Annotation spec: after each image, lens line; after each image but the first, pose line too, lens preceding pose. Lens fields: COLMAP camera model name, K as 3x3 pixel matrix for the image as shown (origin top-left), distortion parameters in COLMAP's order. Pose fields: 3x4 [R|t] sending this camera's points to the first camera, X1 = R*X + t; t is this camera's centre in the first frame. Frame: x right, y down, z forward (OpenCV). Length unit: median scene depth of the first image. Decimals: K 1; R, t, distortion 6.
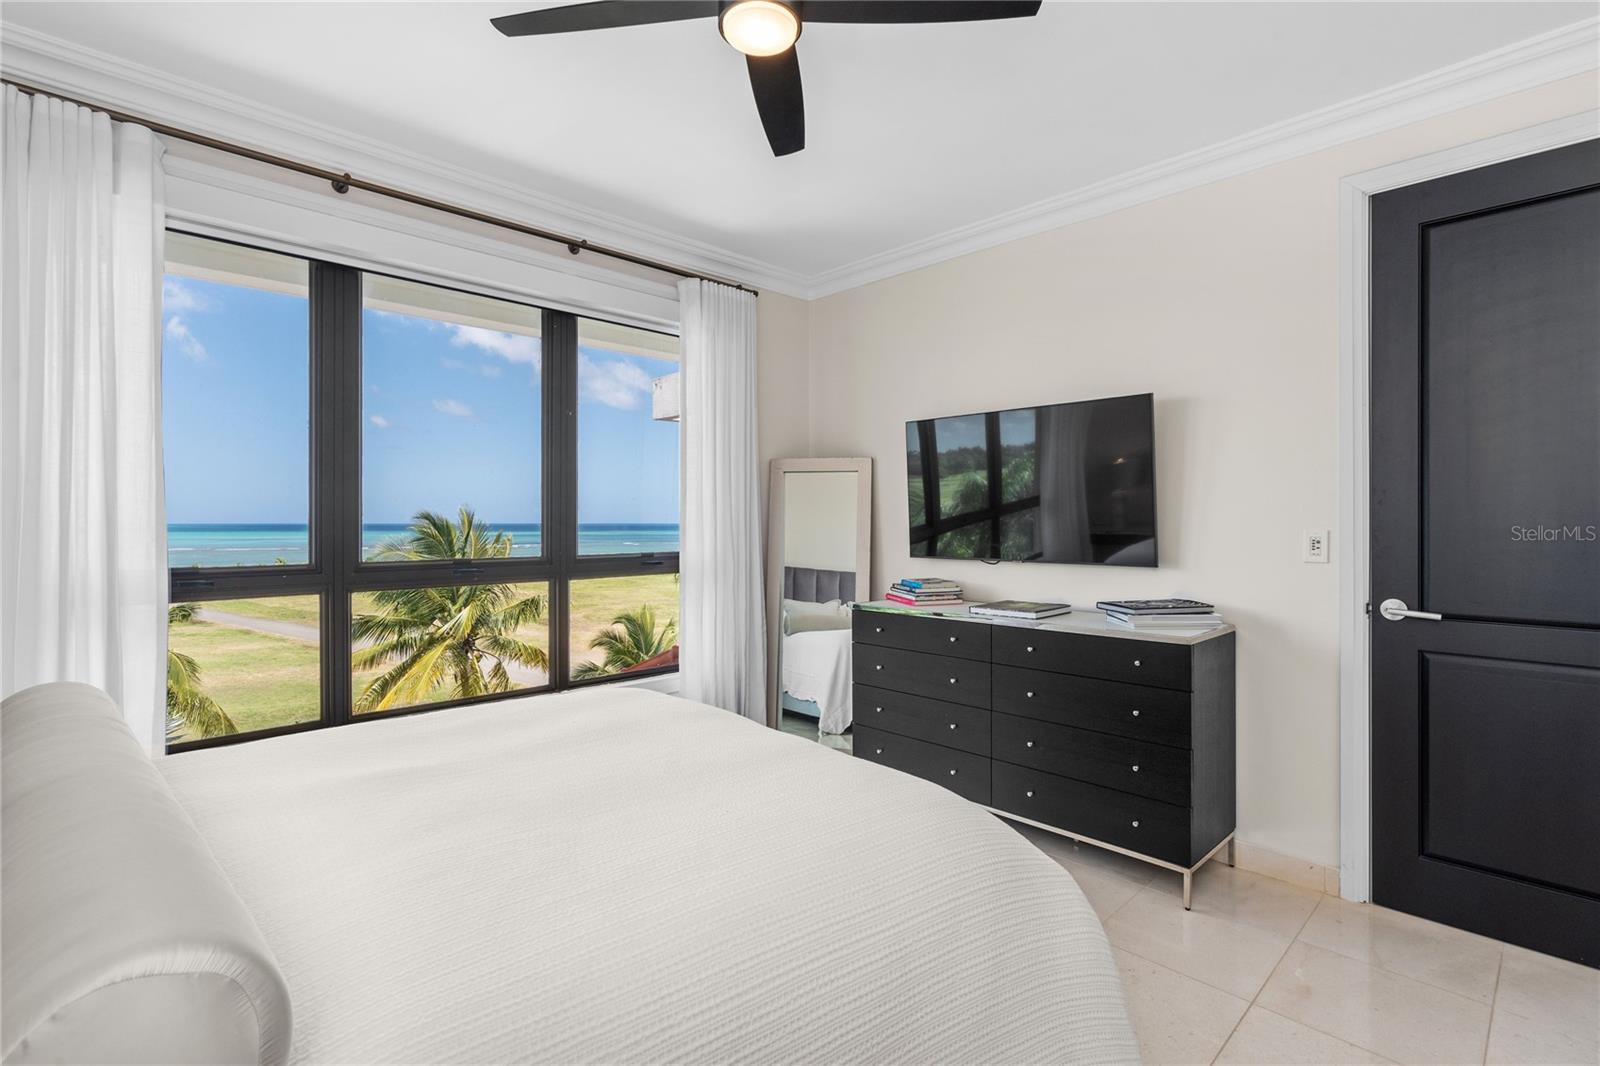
lens RADIAL K [[749.9, 0, 800.0], [0, 749.9, 533.0], [0, 0, 1]] dist [-0.000879, -0.000262]
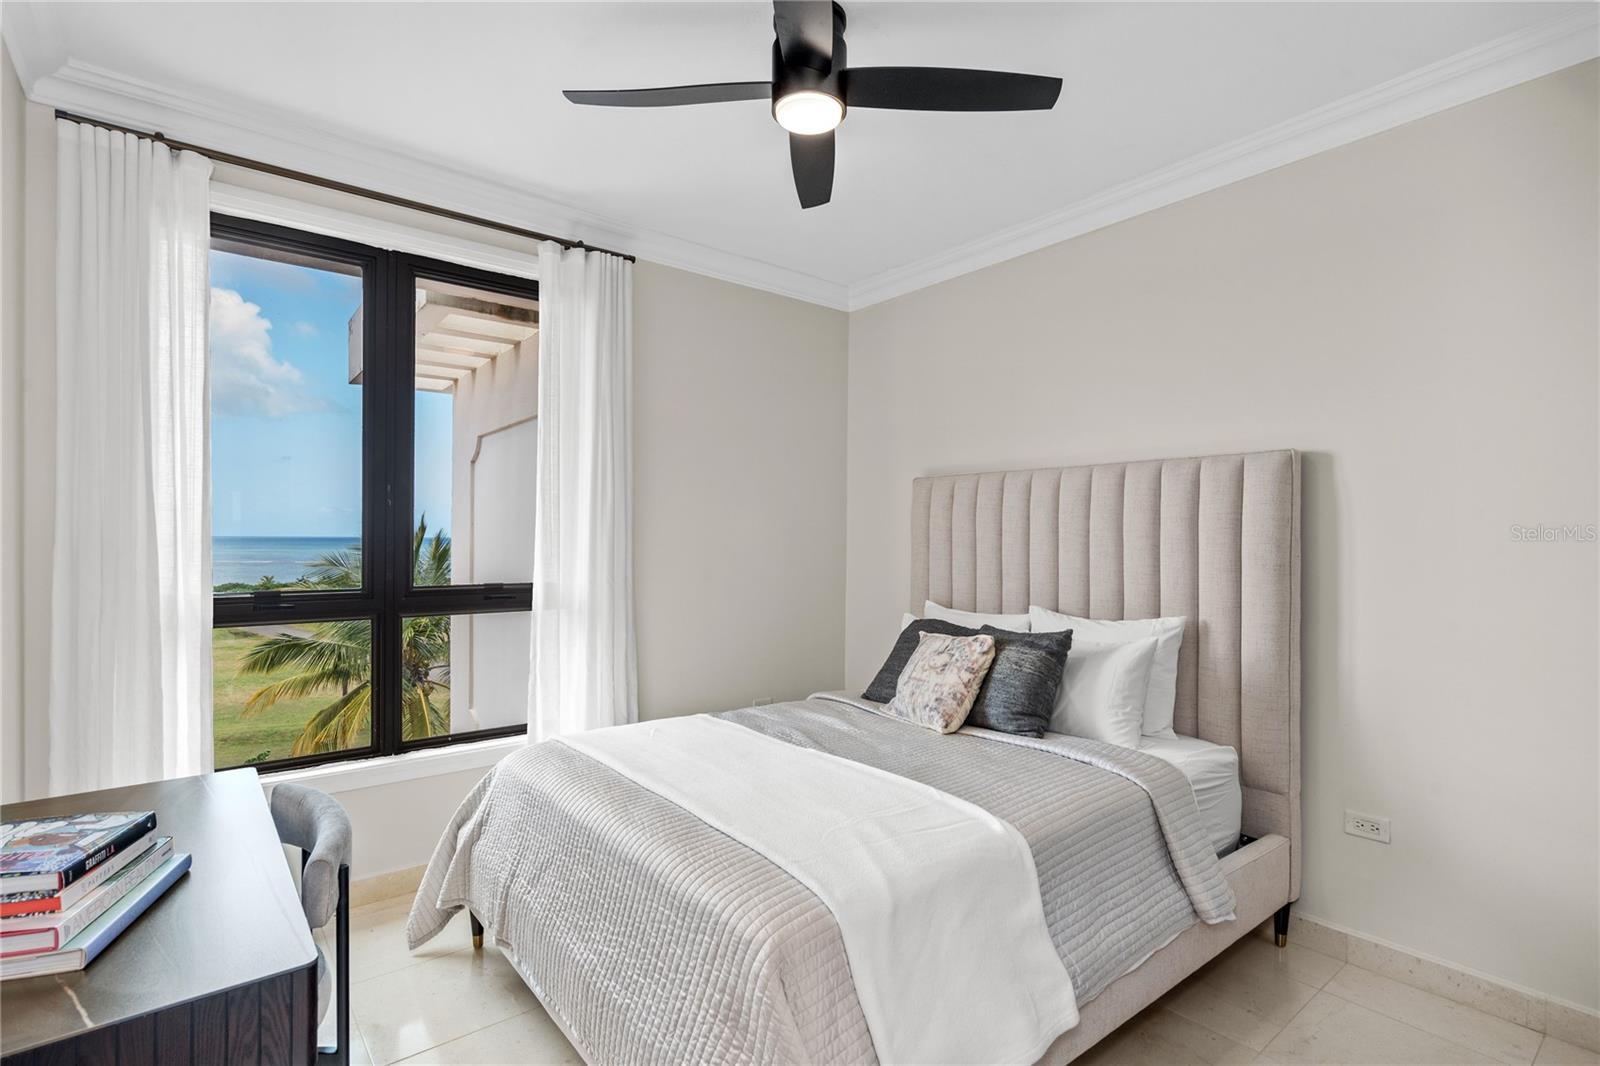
lens RADIAL K [[787.9, 0, 795.2], [0, 787.9, 553.0], [0, 0, 1]] dist [0.002089, 0.000412]
pose [[0.994455, -0.000533, -0.105160, 0.029624], [0.000003, 0.999987, -0.005044, -0.000432], [0.105161, 0.005016, 0.994443, 0.027314]]
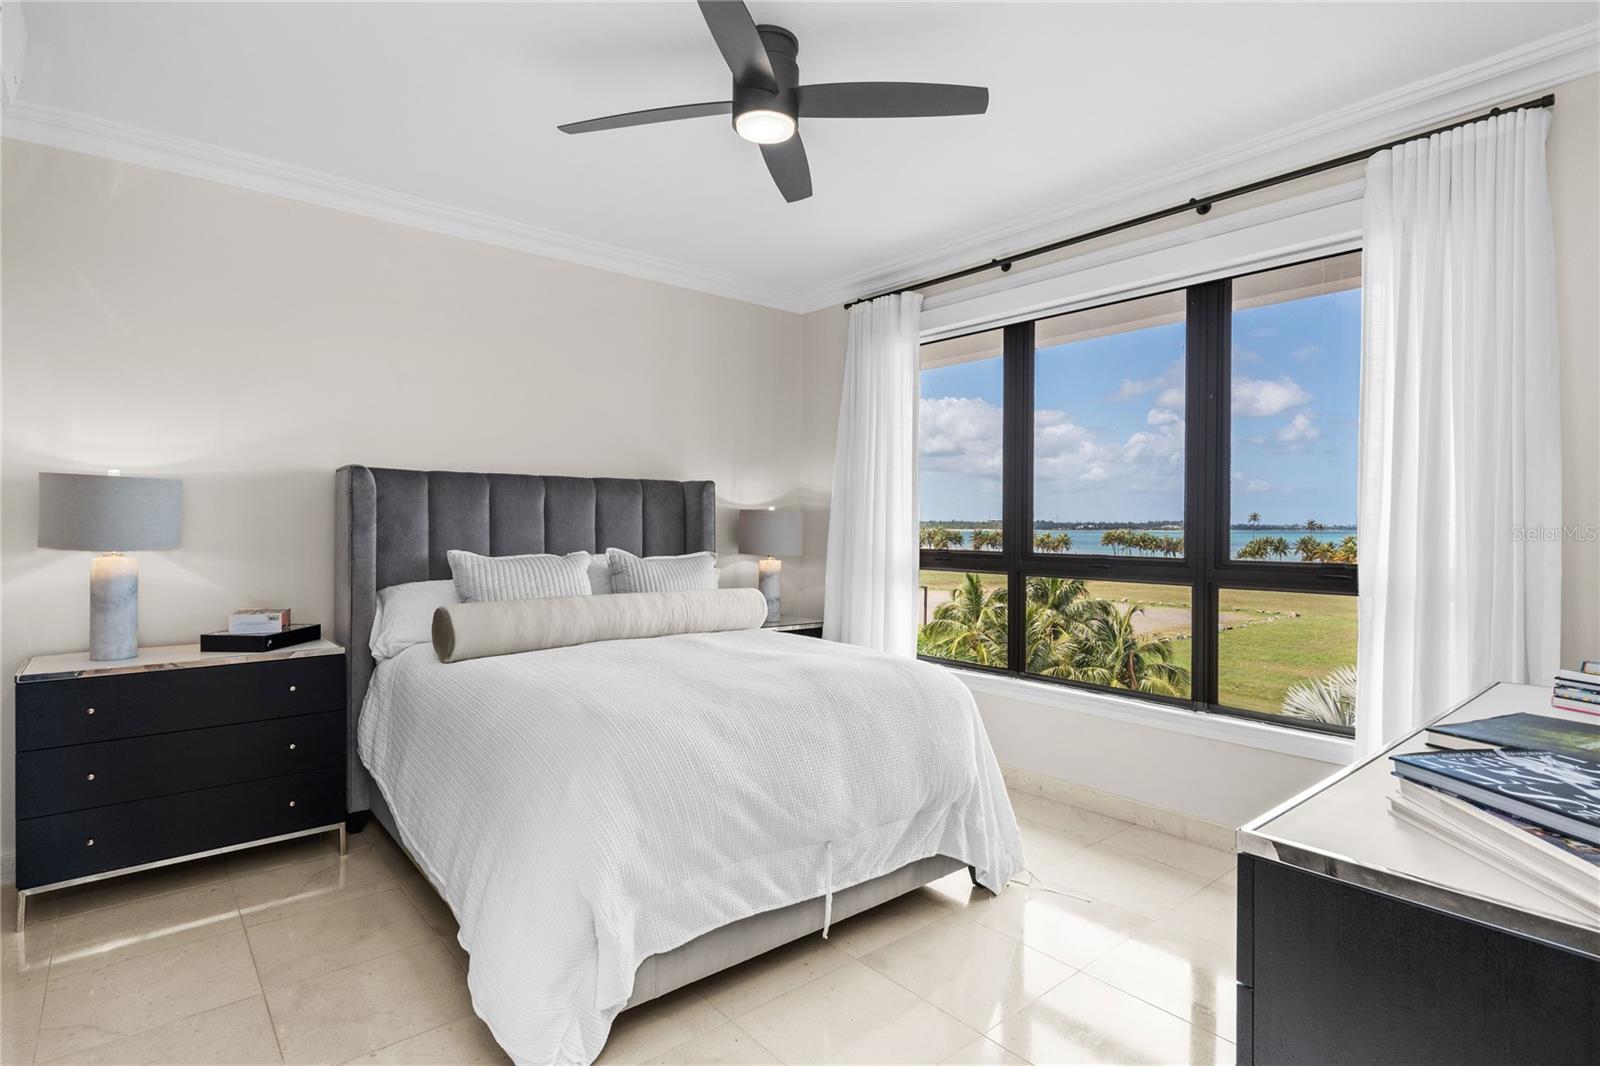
lens RADIAL K [[811.0, 0, 844.6], [0, 811.0, 524.7], [0, 0, 1]] dist [-0.001415, -0.000381]
pose [[-0.042825, 0.004761, -0.999071, 0.839836], [-0.015090, 0.999871, 0.005412, -0.010302], [0.998969, 0.015308, -0.042748, 0.792381]]
